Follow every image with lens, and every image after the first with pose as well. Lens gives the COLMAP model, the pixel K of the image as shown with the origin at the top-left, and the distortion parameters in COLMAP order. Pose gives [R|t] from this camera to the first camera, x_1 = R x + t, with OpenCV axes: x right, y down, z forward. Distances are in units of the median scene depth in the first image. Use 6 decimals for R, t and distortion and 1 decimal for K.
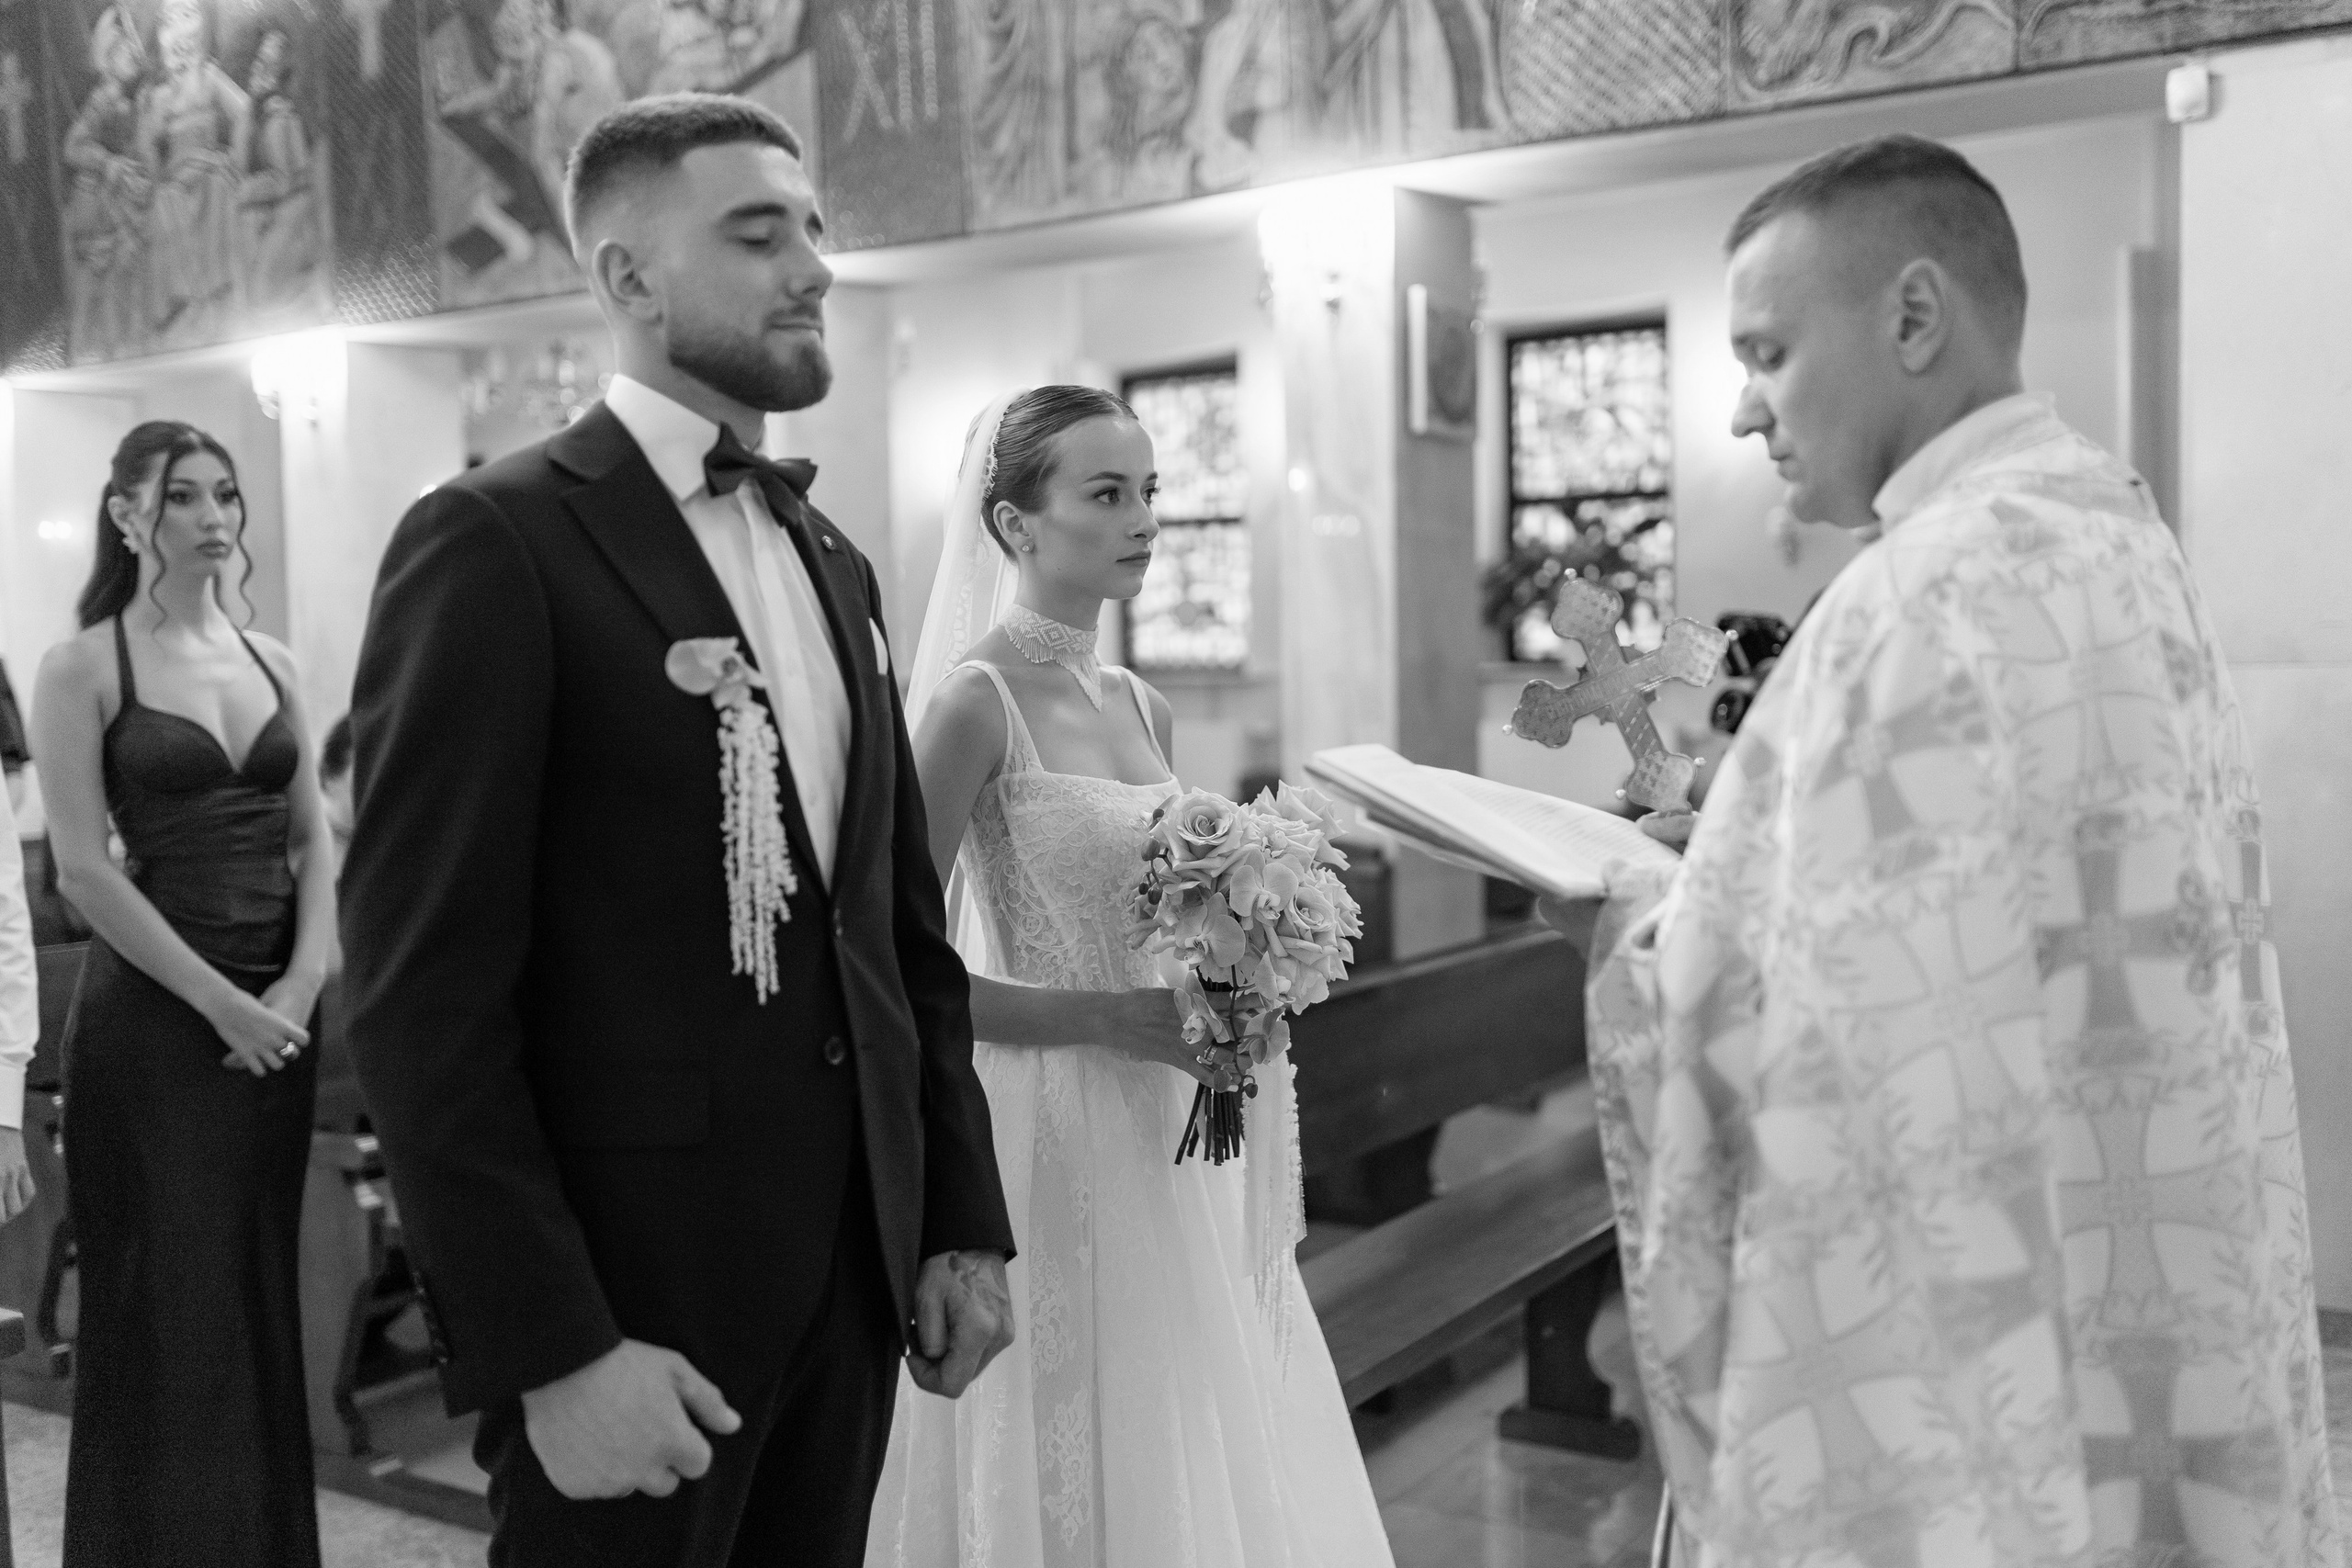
lens RADIAL K [[2224.4, 0, 1176.0], [0, 2224.4, 784.0], [0, 0, 1]] dist [-0.004561, 0.014266]
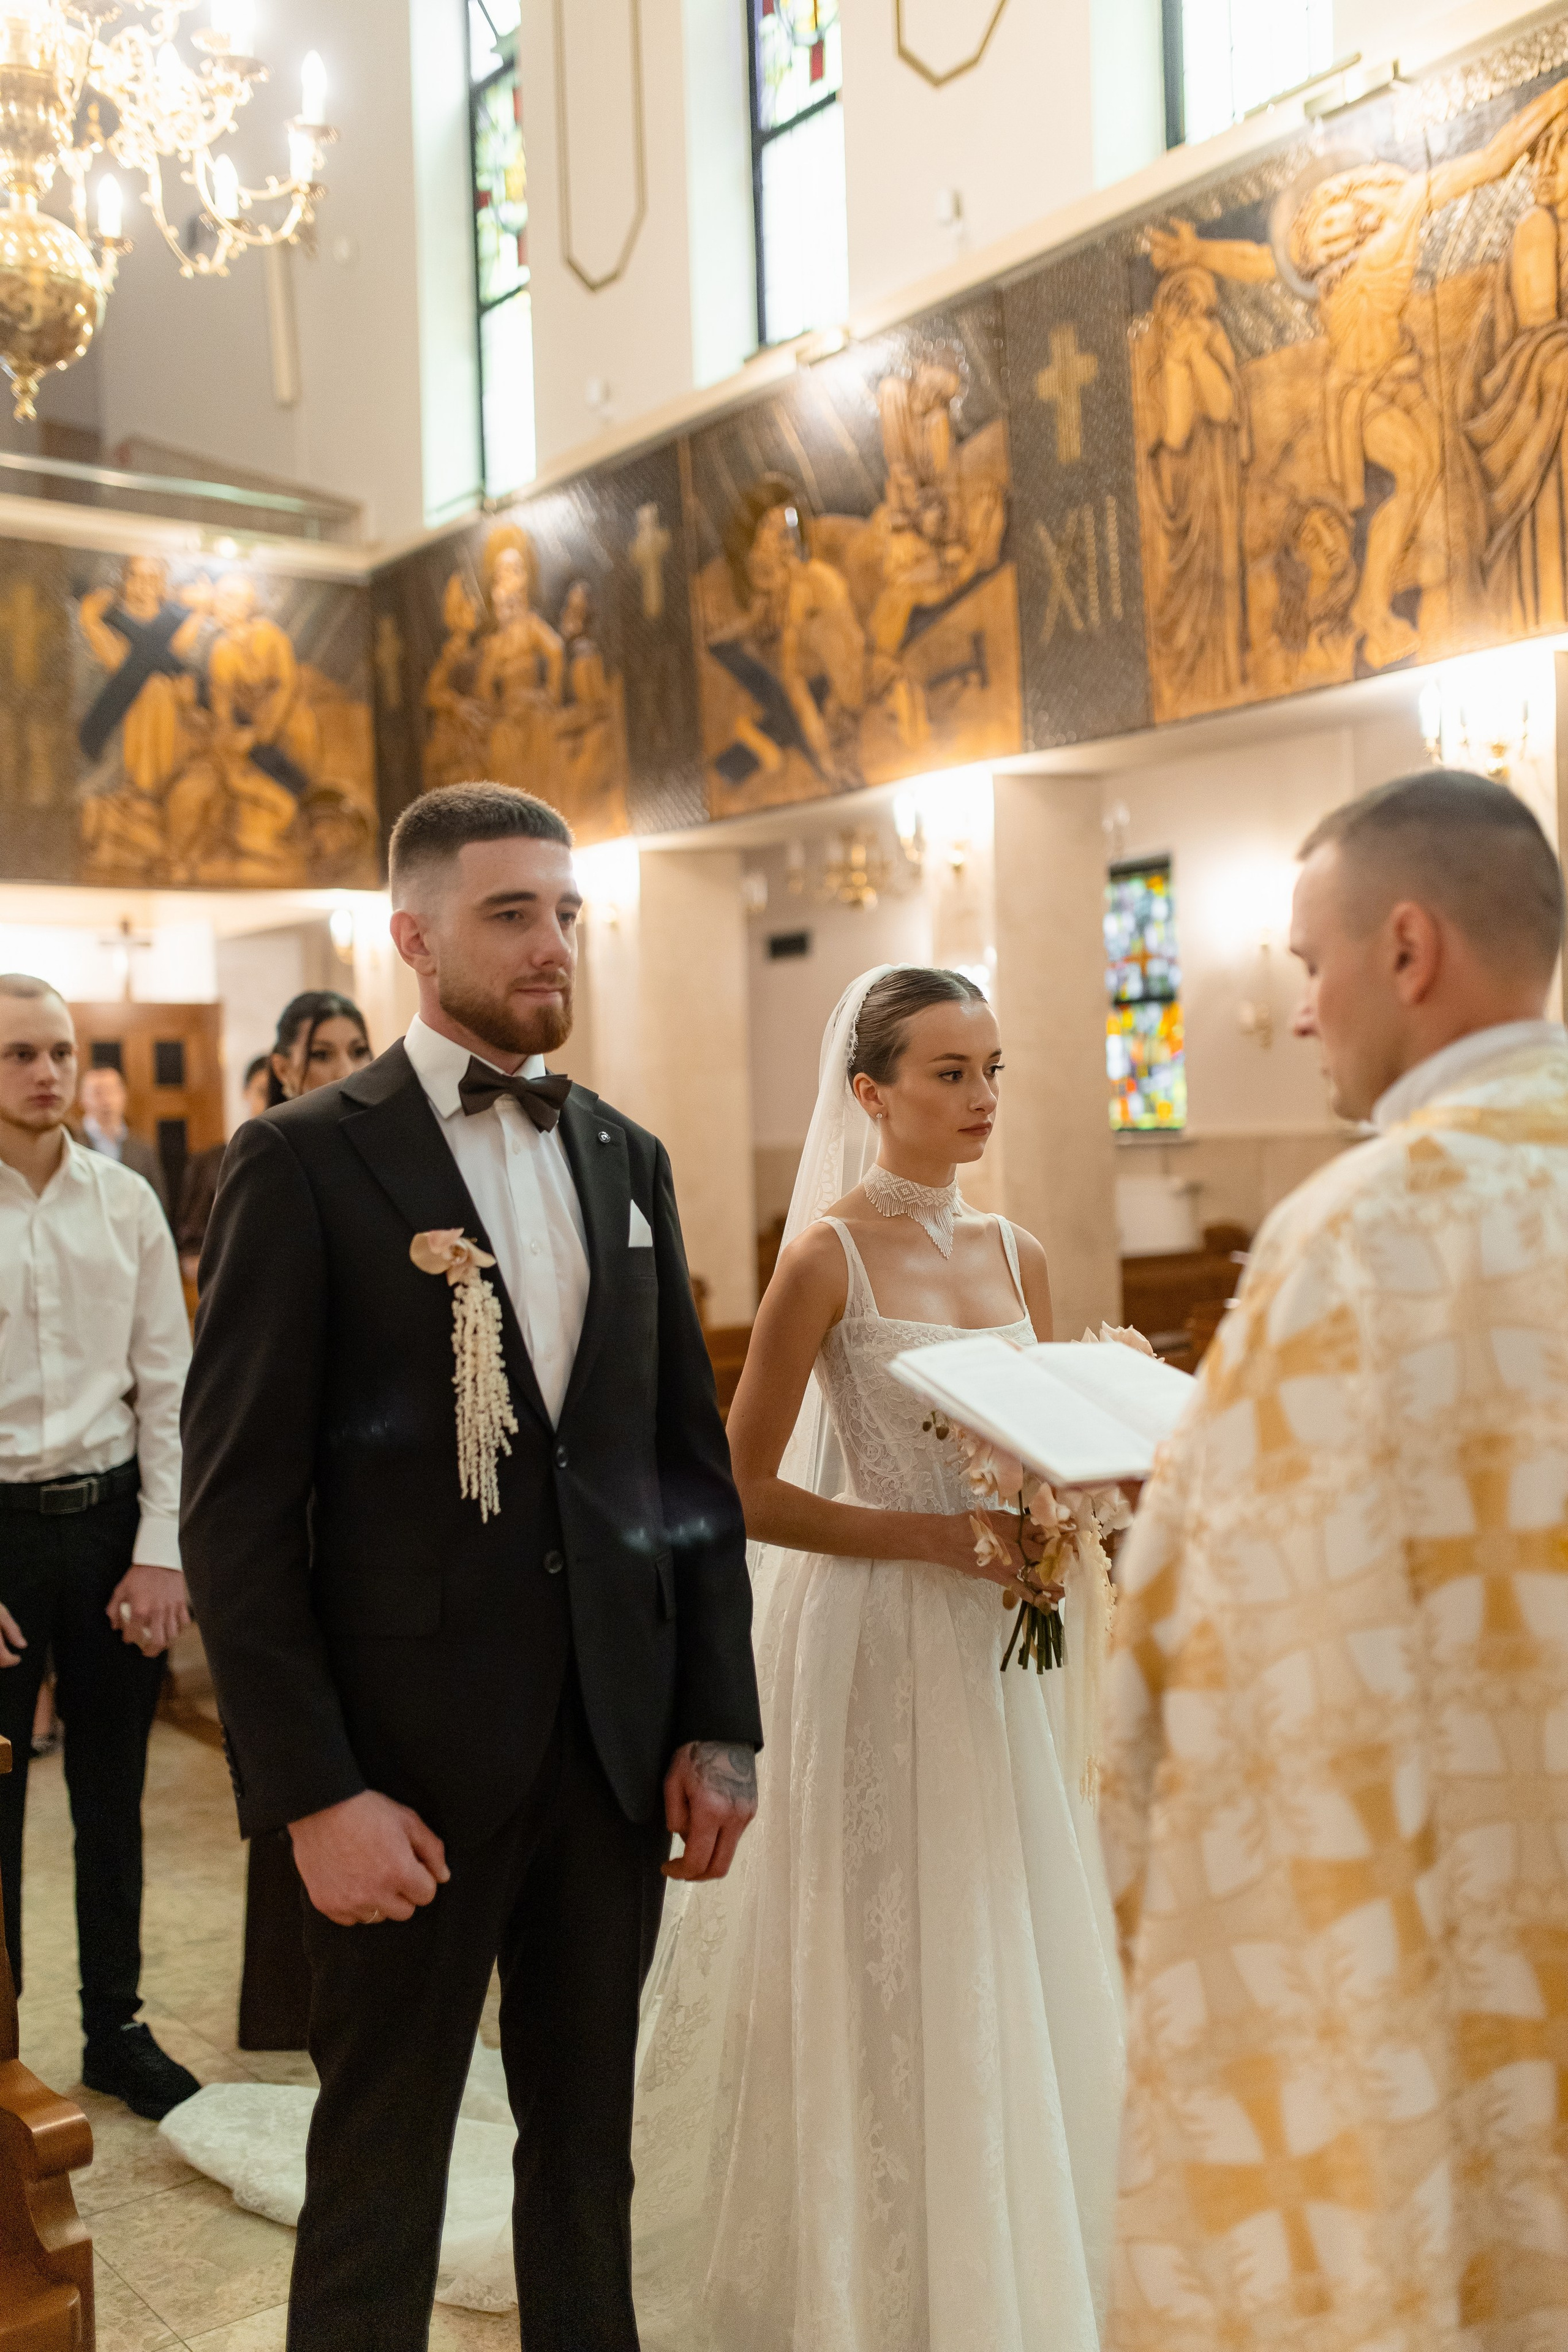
lens RADIAL K [[2224.6, 0, 790.0], [0, 2224.6, 1176.9], [0, 0, 1]] dist [-0.004561, 0.014266]
pose [[0.940501, -0.008383, -0.339688, 0.104822], [0.002560, 0.999842, -0.017587, -0.021203], [0.339782, 0.015671, 0.940374, -0.029606]]
